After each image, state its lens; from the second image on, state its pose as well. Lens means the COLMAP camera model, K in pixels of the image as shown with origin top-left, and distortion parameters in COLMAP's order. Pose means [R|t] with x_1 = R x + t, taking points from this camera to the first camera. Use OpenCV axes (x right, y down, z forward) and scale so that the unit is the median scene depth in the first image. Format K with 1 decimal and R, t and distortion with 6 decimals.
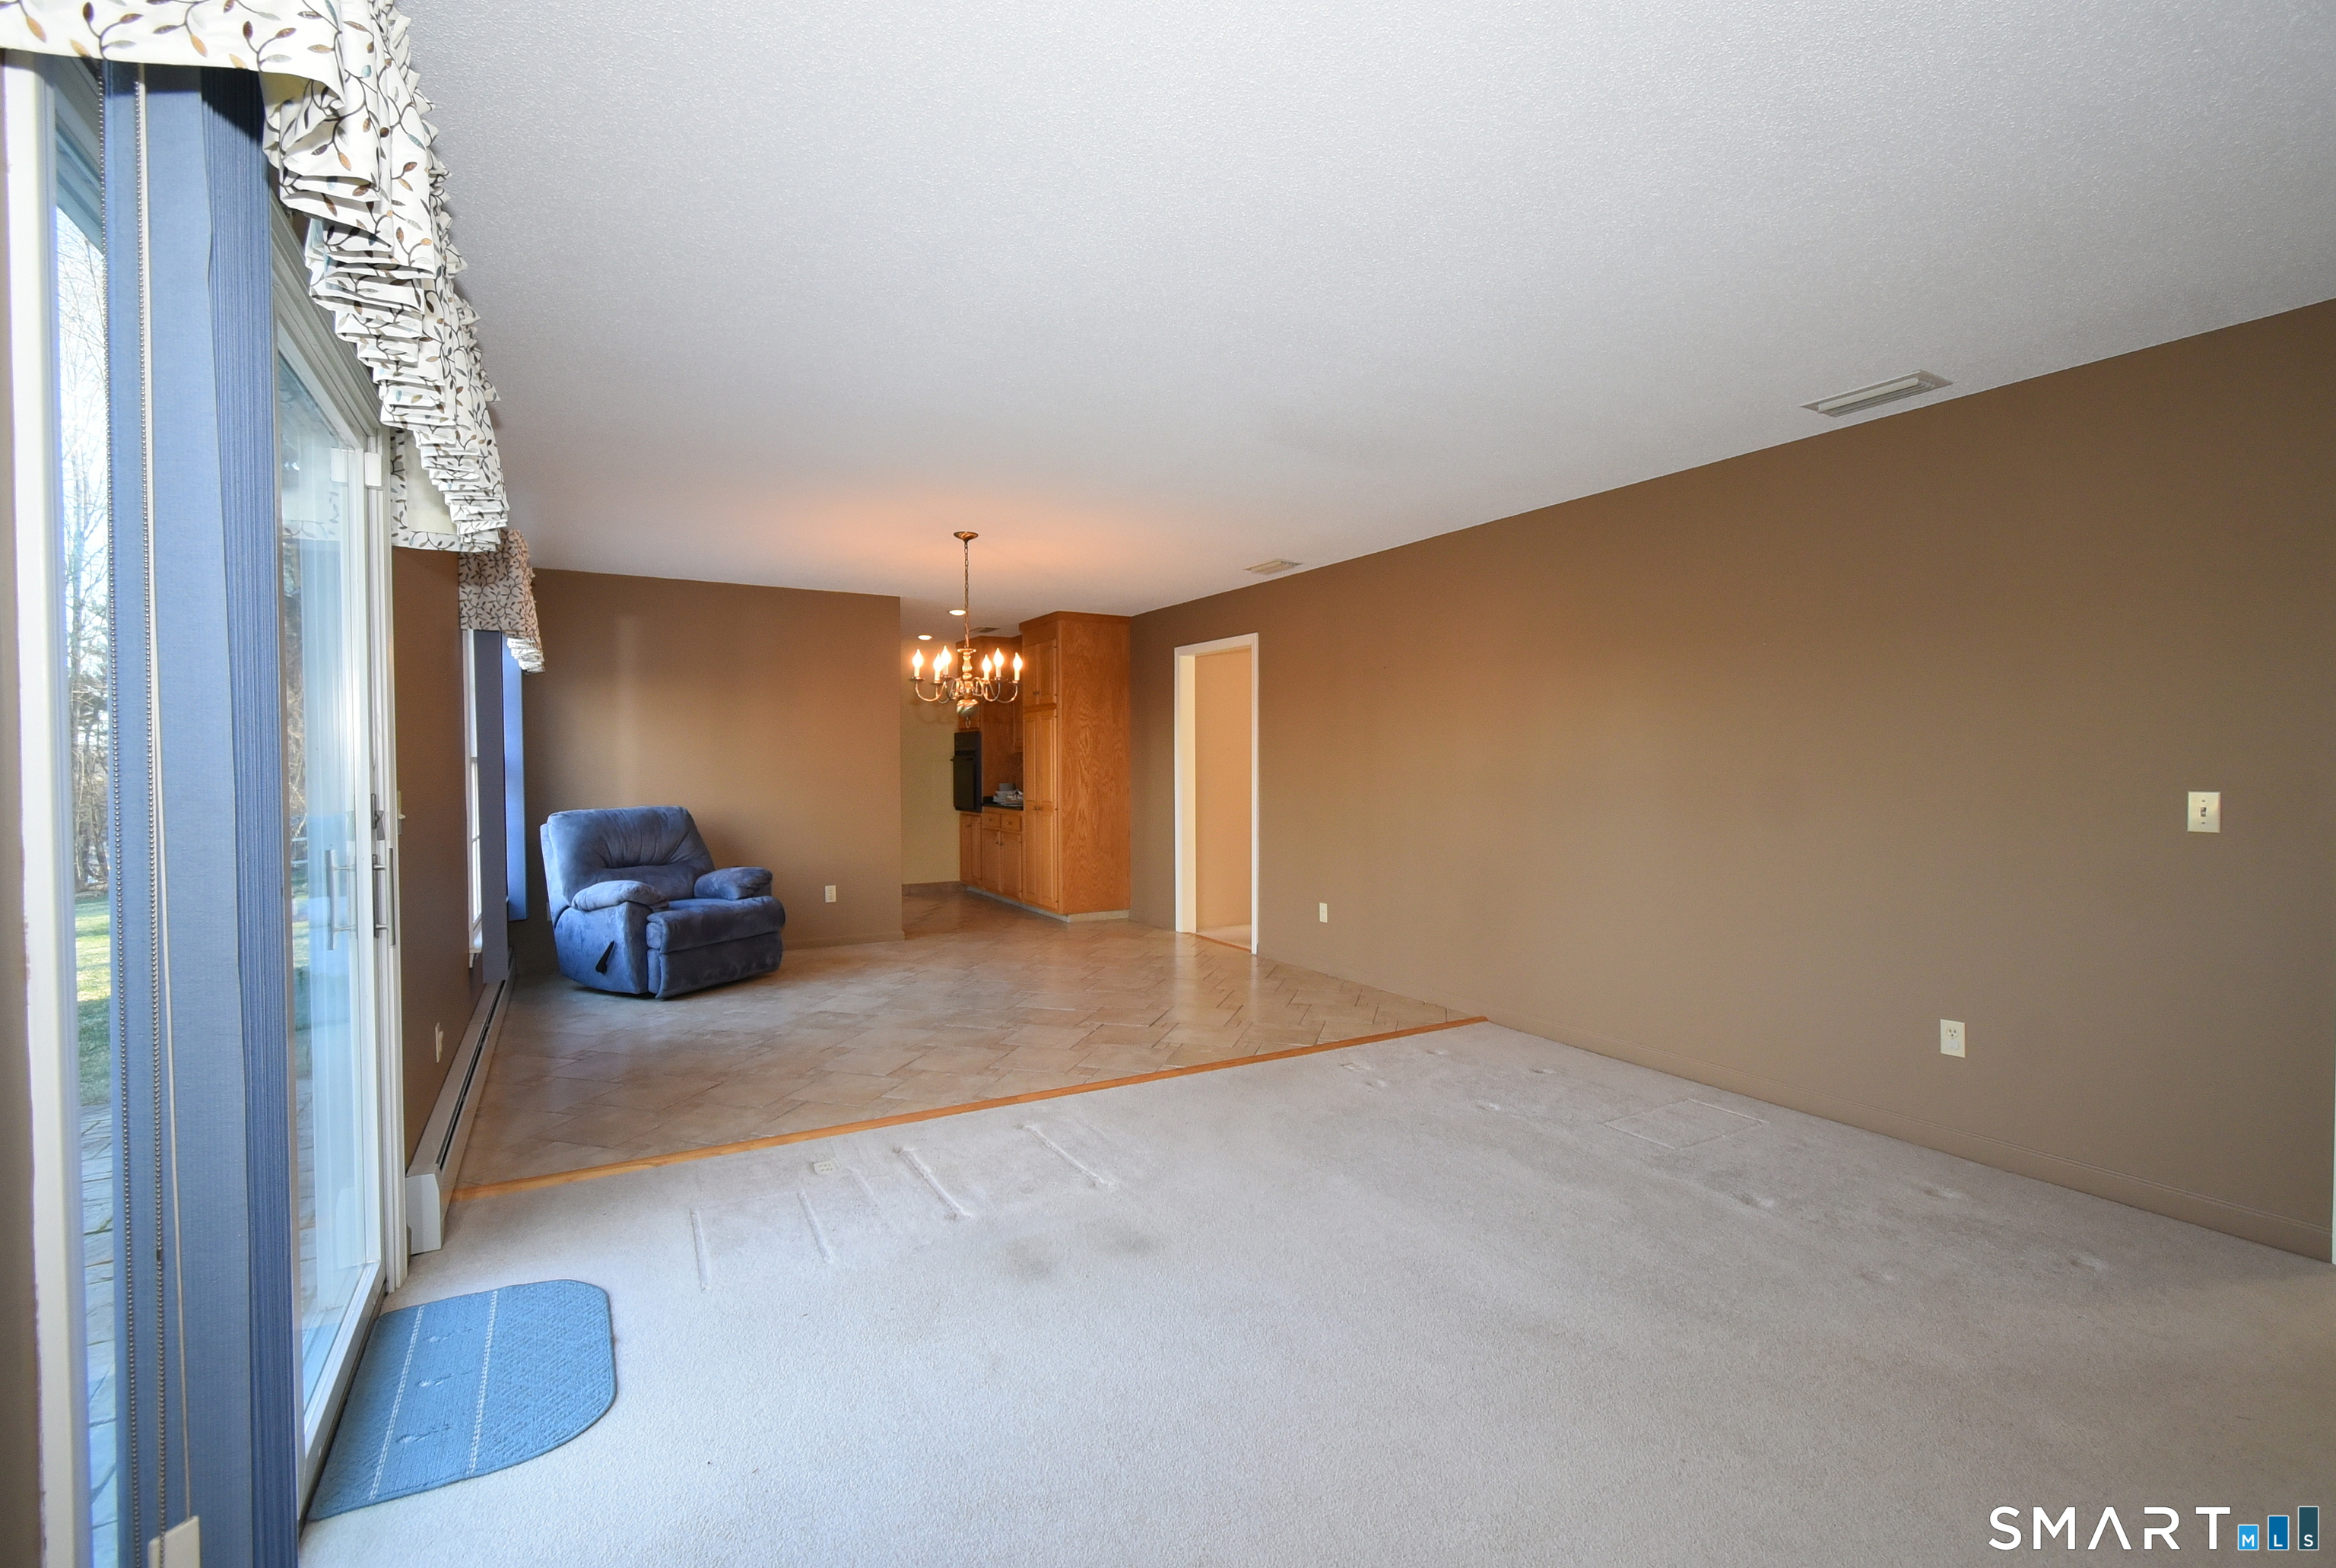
lens RADIAL K [[1035.6, 0, 1168.0], [0, 1035.6, 784.0], [0, 0, 1]] dist [0.000200, 0.000059]
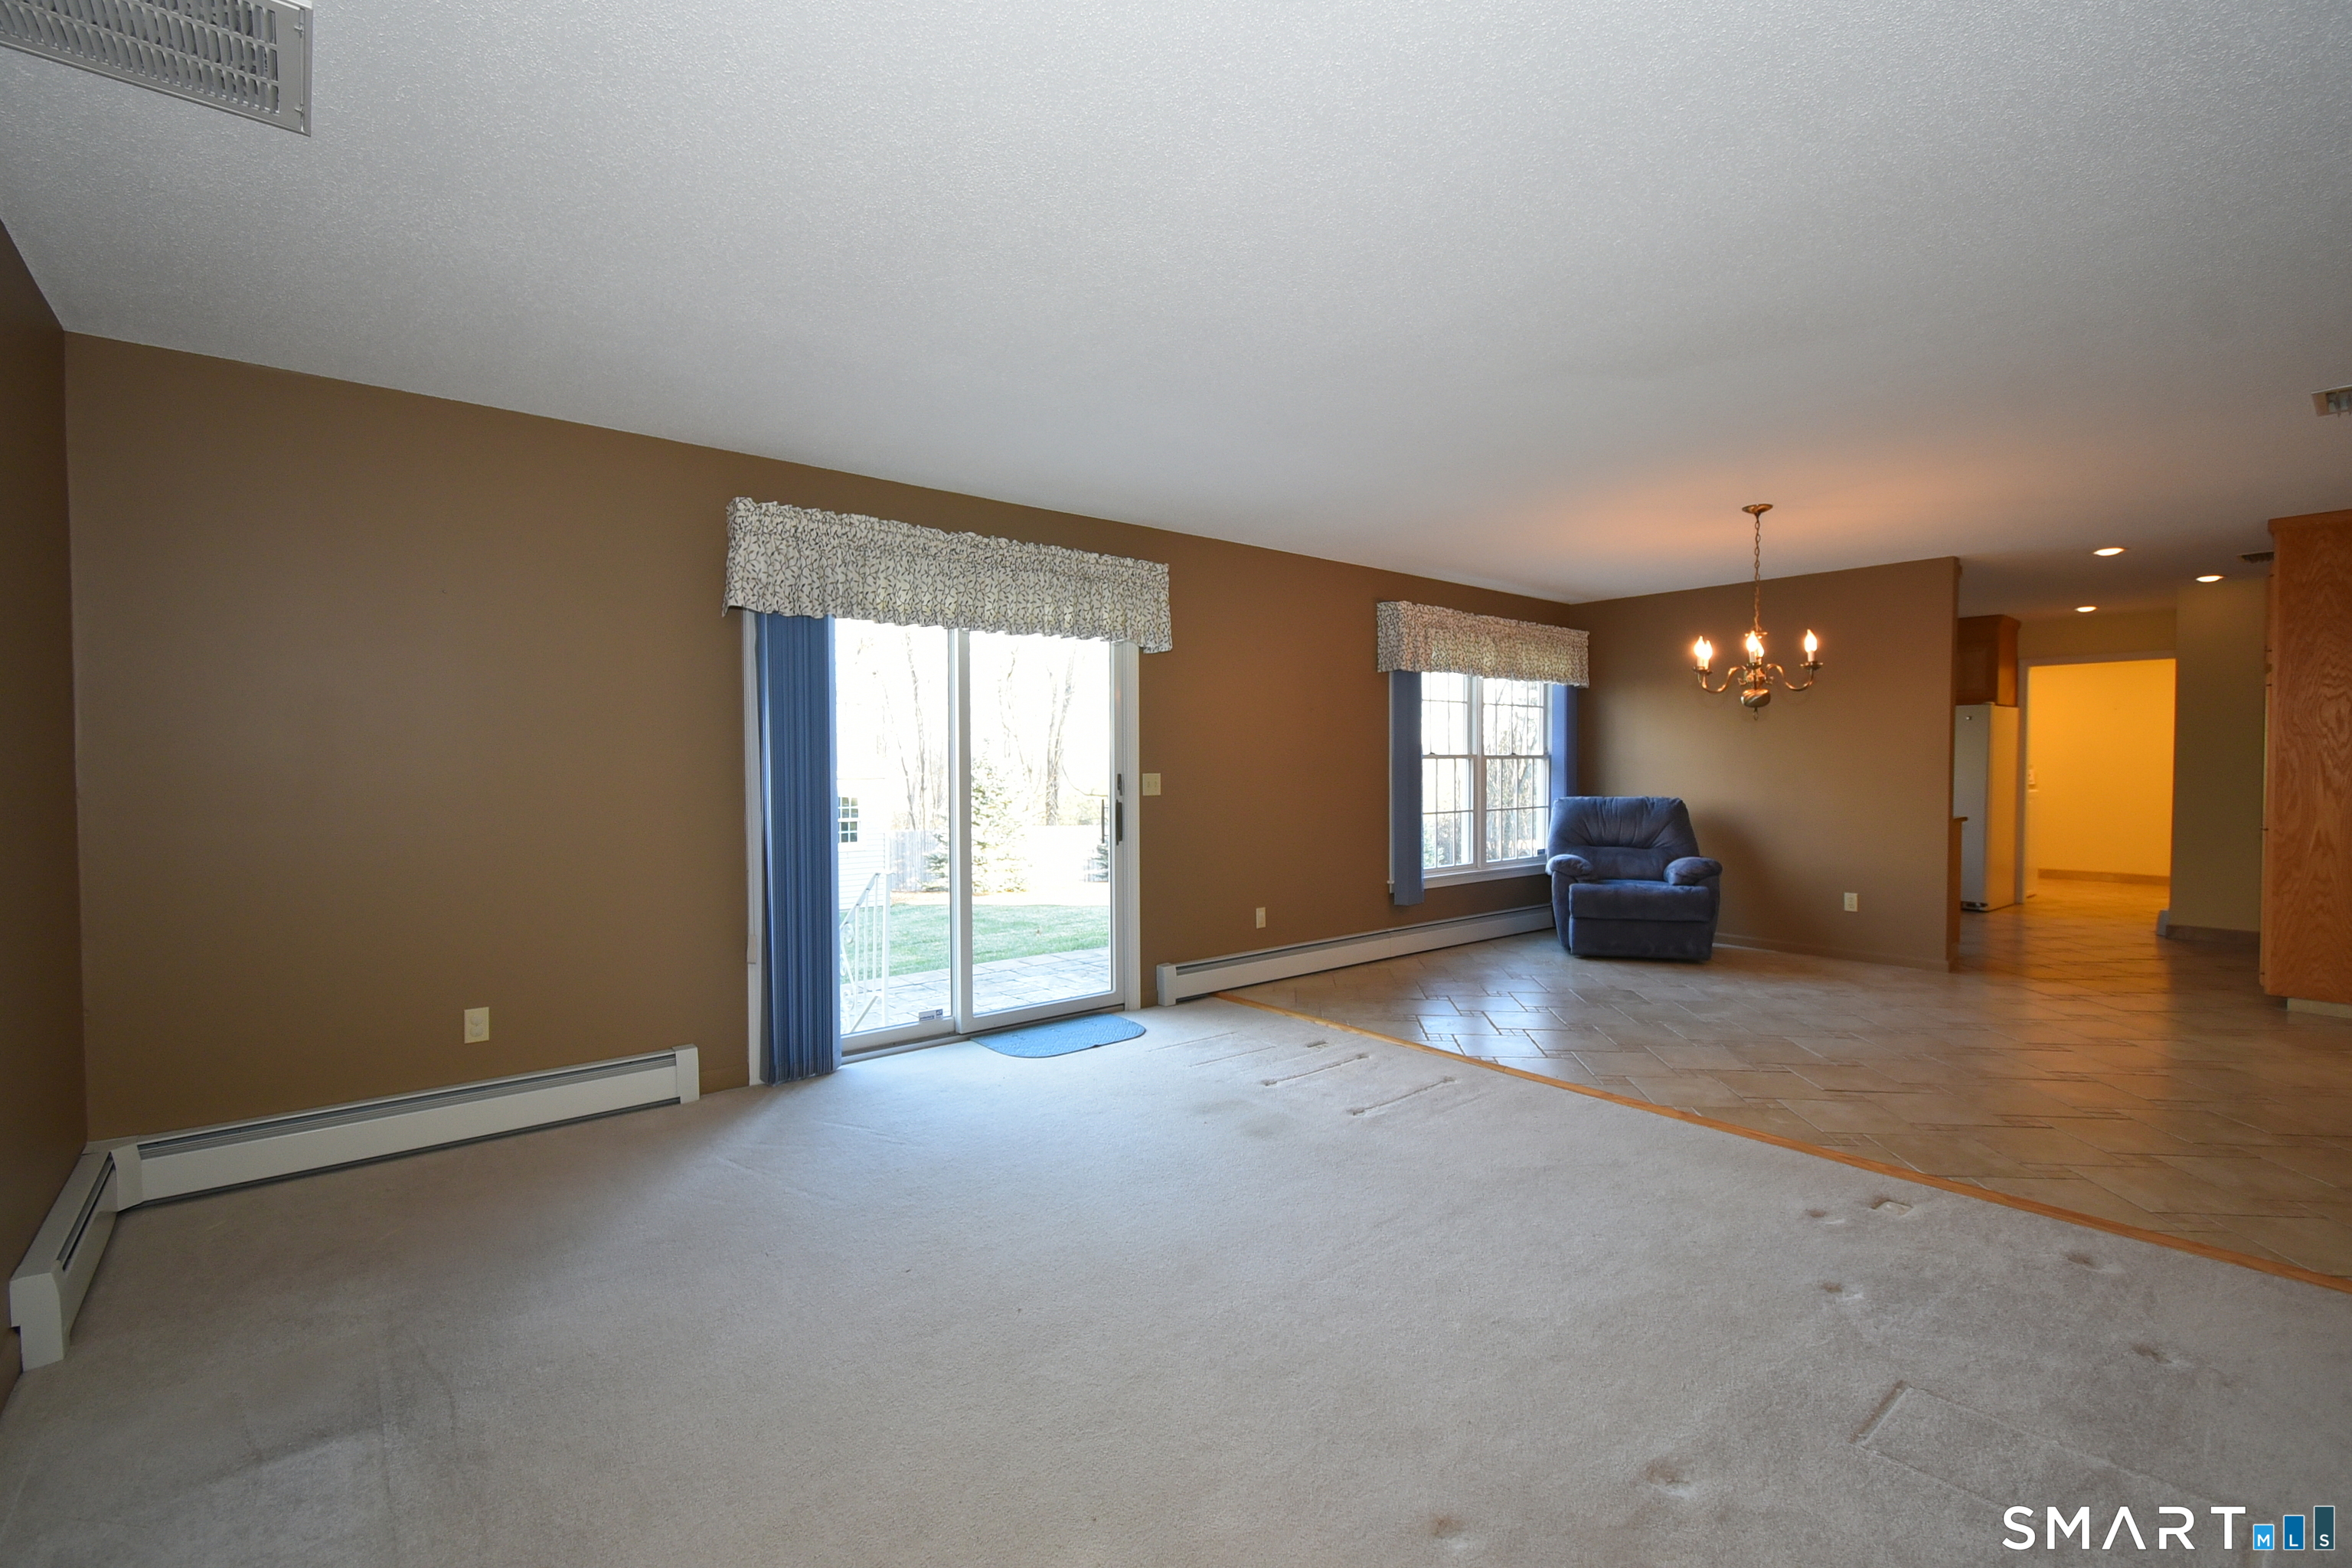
lens RADIAL K [[1026.3, 0, 1164.5], [0, 1026.3, 786.1], [0, 0, 1]] dist [-0.000521, -0.003583]
pose [[0.167349, 0.024390, -0.985596, 0.712535], [-0.018336, 0.999598, 0.021623, -0.006193], [0.985727, 0.014453, 0.167729, 0.394474]]
